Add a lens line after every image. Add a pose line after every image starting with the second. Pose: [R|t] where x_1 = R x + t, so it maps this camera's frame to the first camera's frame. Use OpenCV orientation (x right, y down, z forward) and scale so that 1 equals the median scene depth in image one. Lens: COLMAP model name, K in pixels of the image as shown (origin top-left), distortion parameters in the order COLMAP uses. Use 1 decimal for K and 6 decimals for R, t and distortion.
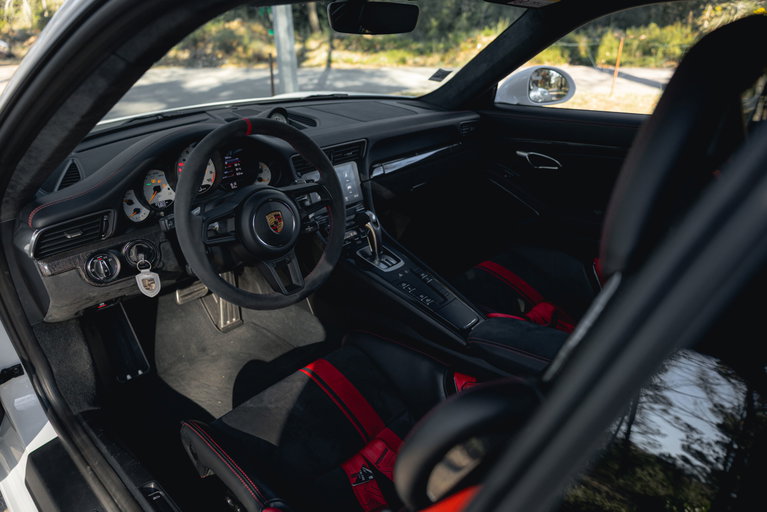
lens RADIAL K [[507.0, 0, 383.5], [0, 507.0, 256.0], [0, 0, 1]] dist [-0.000407, 0.002112]
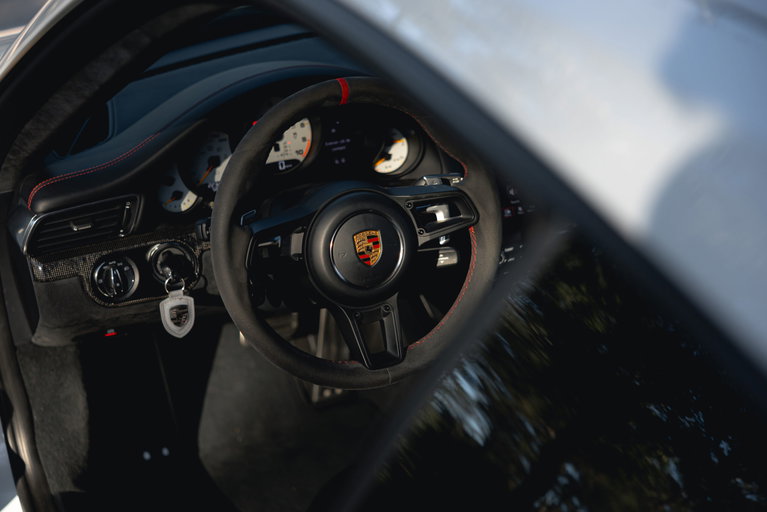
lens RADIAL K [[1245.4, 0, 383.5], [0, 1245.4, 256.0], [0, 0, 1]] dist [0.003167, 0.004182]
pose [[0.928816, 0.144573, -0.341174, 0.316216], [-0.145051, 0.989127, 0.024254, -0.096074], [0.340971, 0.026960, 0.939687, -0.398630]]
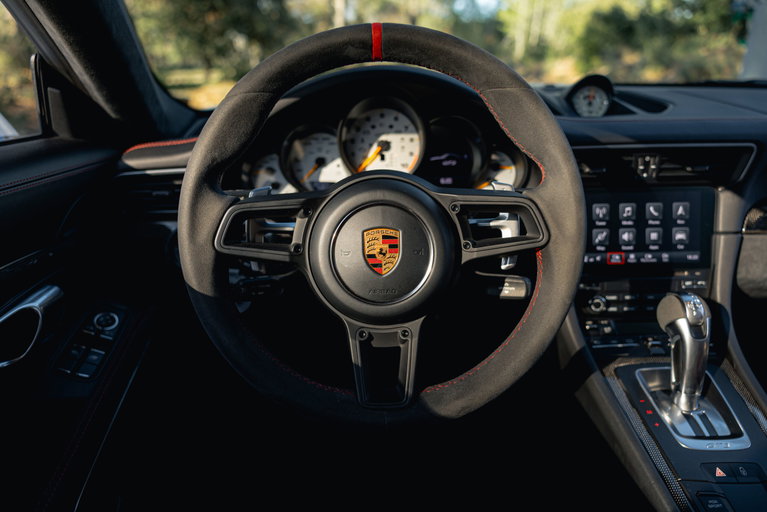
lens RADIAL K [[507.0, 0, 383.5], [0, 507.0, 256.0], [0, 0, 1]] dist [-0.000407, 0.002112]
pose [[0.686110, 0.259368, -0.679692, 0.103214], [-0.299324, 0.952187, 0.061201, -0.090929], [0.663067, 0.161457, 0.730940, 0.666146]]
